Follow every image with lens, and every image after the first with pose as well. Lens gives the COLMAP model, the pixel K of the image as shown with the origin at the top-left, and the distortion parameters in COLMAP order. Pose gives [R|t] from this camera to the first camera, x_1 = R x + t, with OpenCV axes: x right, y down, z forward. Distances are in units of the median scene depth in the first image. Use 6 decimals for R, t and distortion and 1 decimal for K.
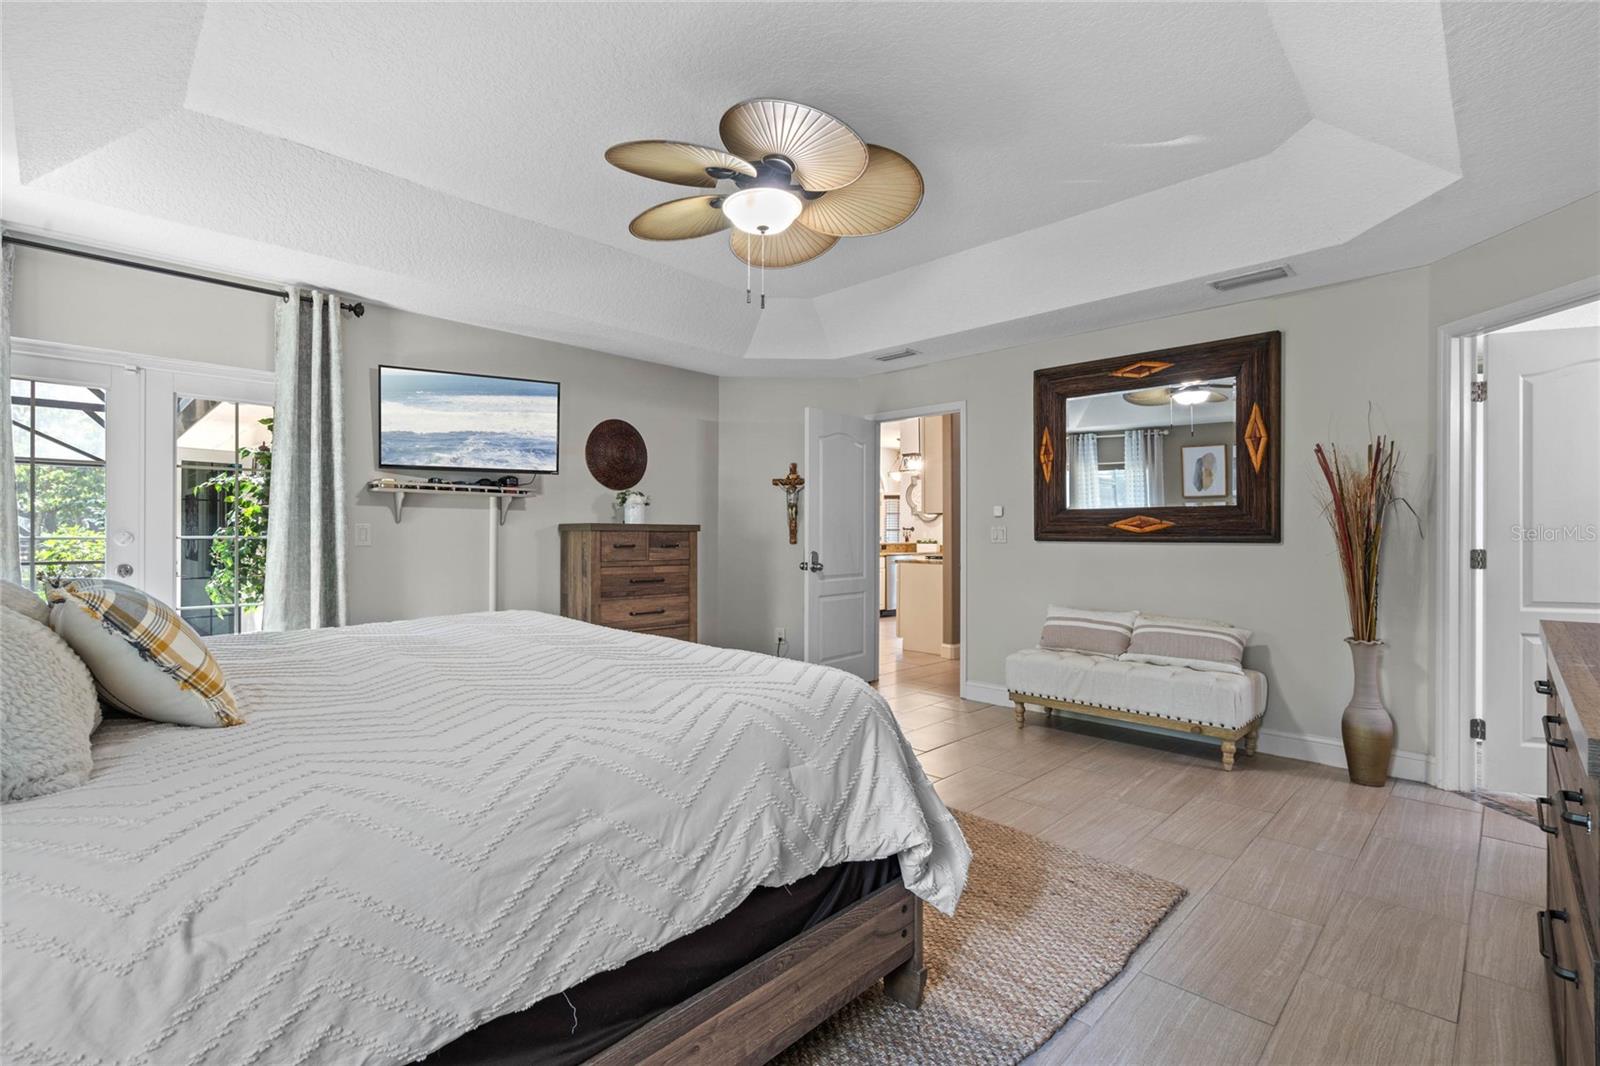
lens RADIAL K [[735.3, 0, 807.6], [0, 735.3, 537.6], [0, 0, 1]] dist [-0.003118, 0.001047]
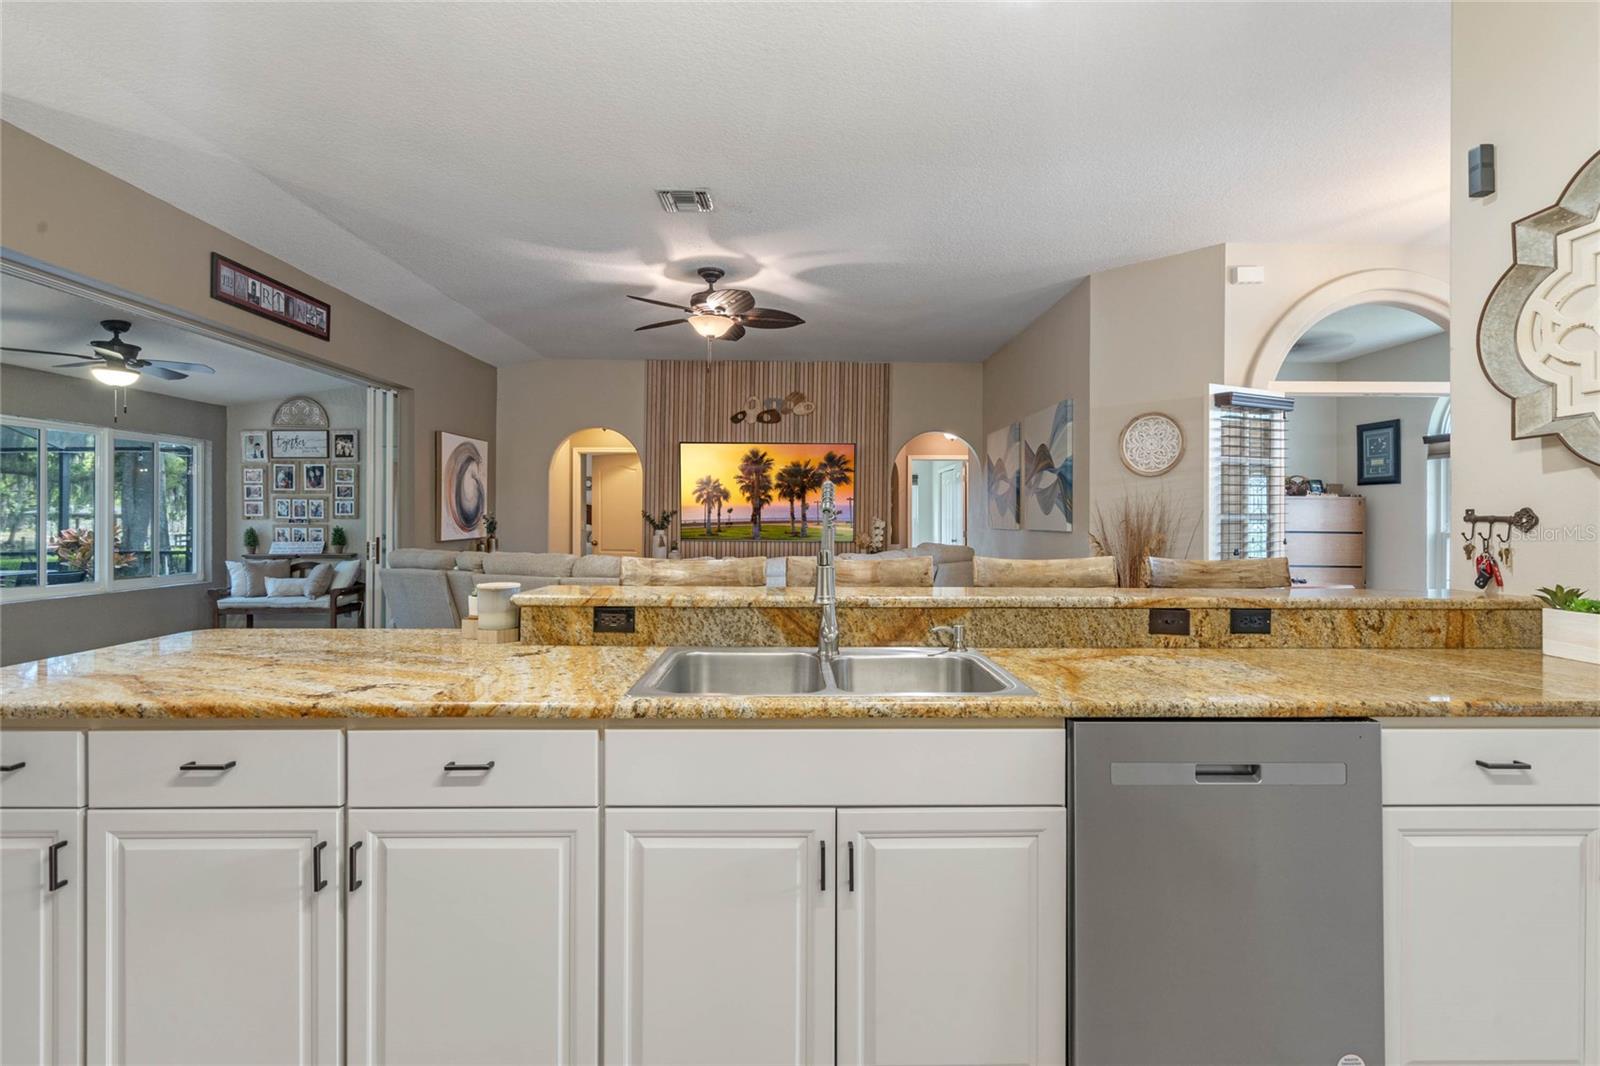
lens RADIAL K [[735.3, 0, 815.2], [0, 735.3, 517.4], [0, 0, 1]] dist [-0.003118, 0.001047]
pose [[0.710277, 0.001000, -0.703921, 0.146270], [-0.002706, 0.999995, -0.001309, -0.011690], [0.703917, 0.002835, 0.710277, 0.754934]]
